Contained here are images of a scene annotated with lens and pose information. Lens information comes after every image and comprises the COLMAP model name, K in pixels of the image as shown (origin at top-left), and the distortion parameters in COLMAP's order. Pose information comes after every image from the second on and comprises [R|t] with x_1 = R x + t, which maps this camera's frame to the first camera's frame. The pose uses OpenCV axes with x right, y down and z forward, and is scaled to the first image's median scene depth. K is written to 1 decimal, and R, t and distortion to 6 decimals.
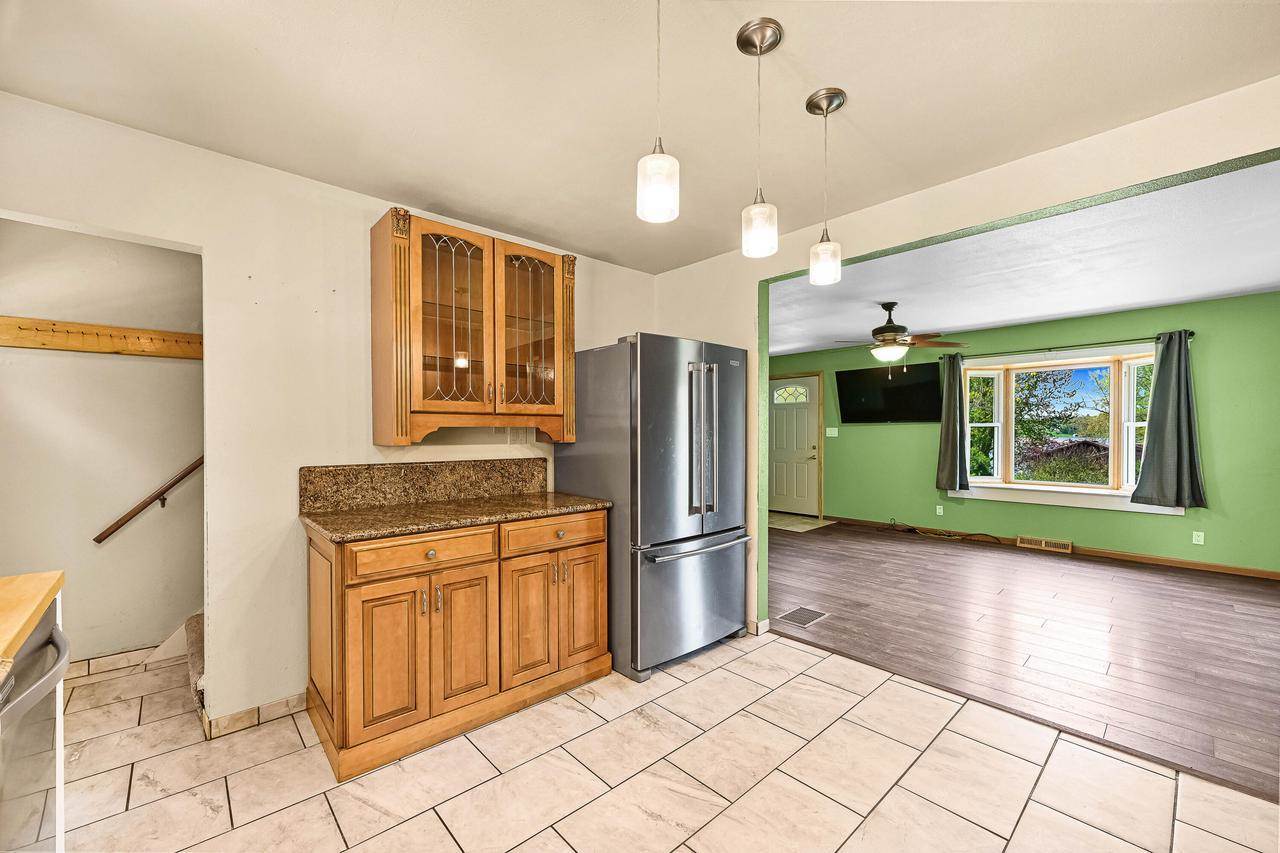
lens RADIAL K [[503.5, 0, 643.6], [0, 503.5, 431.7], [0, 0, 1]] dist [0.000661, 0.000110]
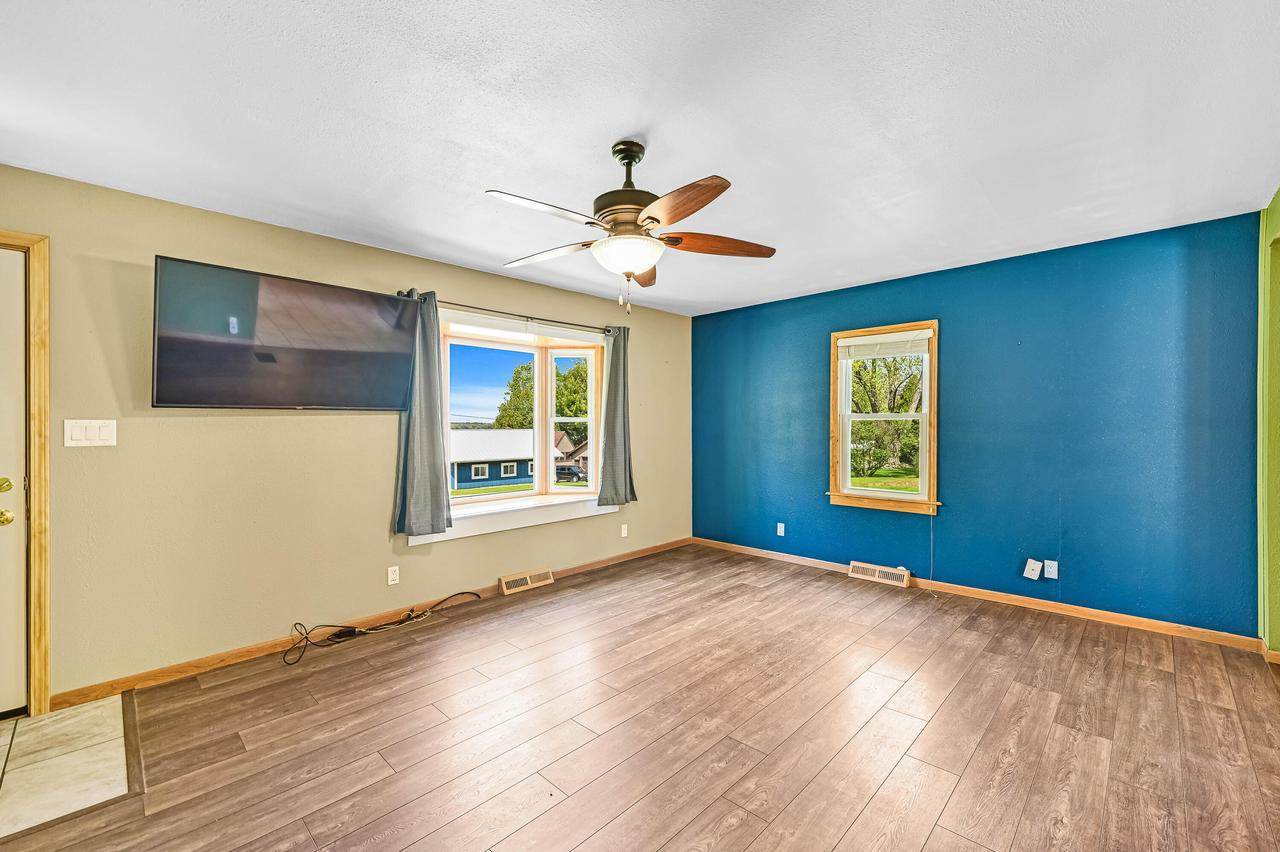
lens RADIAL K [[533.5, 0, 642.6], [0, 533.5, 429.1], [0, 0, 1]] dist [-0.000421, 0.000029]
pose [[-0.050599, -0.001366, 0.998718, 0.004660], [0.006627, 0.999977, 0.001703, 0.000233], [-0.998697, 0.006704, -0.050589, 0.863810]]
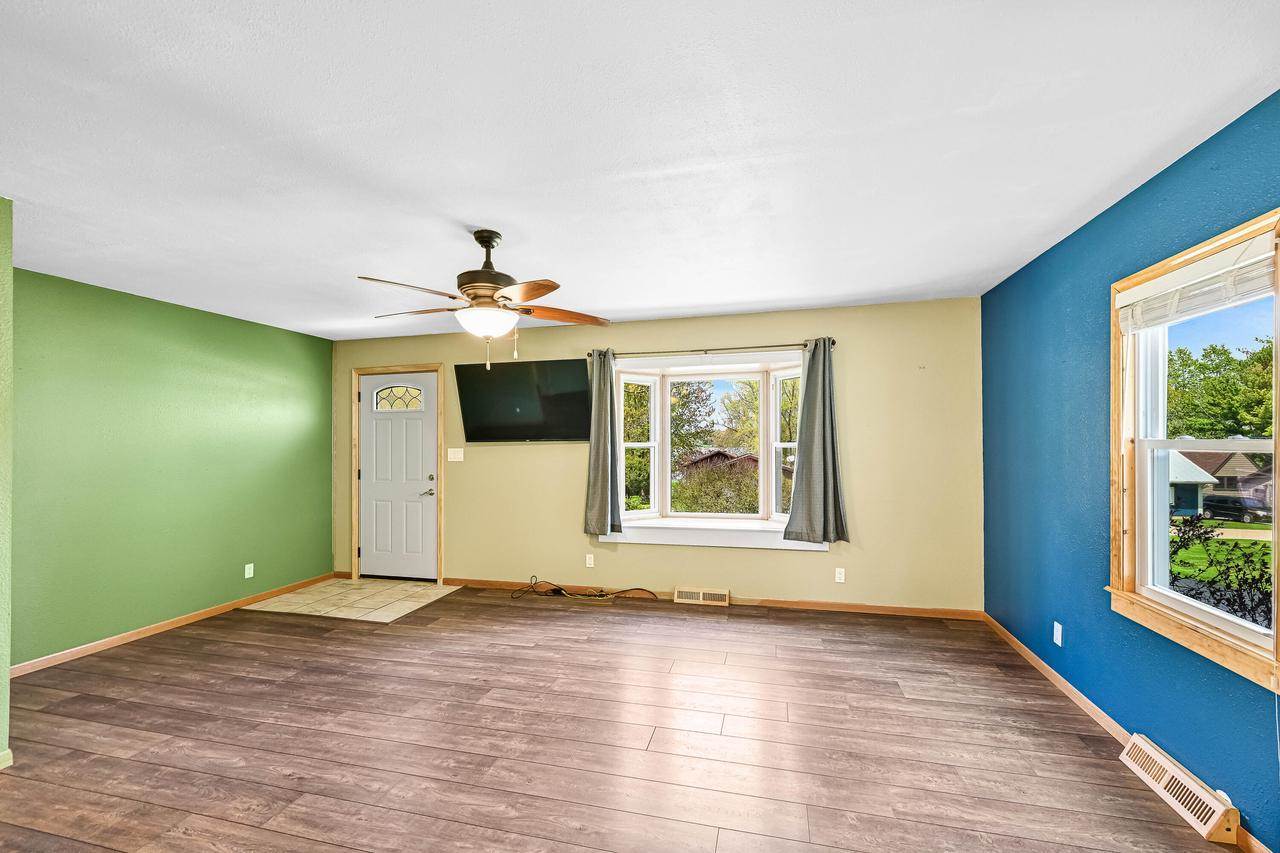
lens RADIAL K [[513.1, 0, 641.1], [0, 513.1, 435.9], [0, 0, 1]] dist [0.000521, 0.000081]
pose [[0.840644, 0.003012, 0.541580, 0.275842], [0.004767, 0.999905, -0.012960, -0.018959], [-0.541568, 0.013476, 0.840549, 0.367954]]
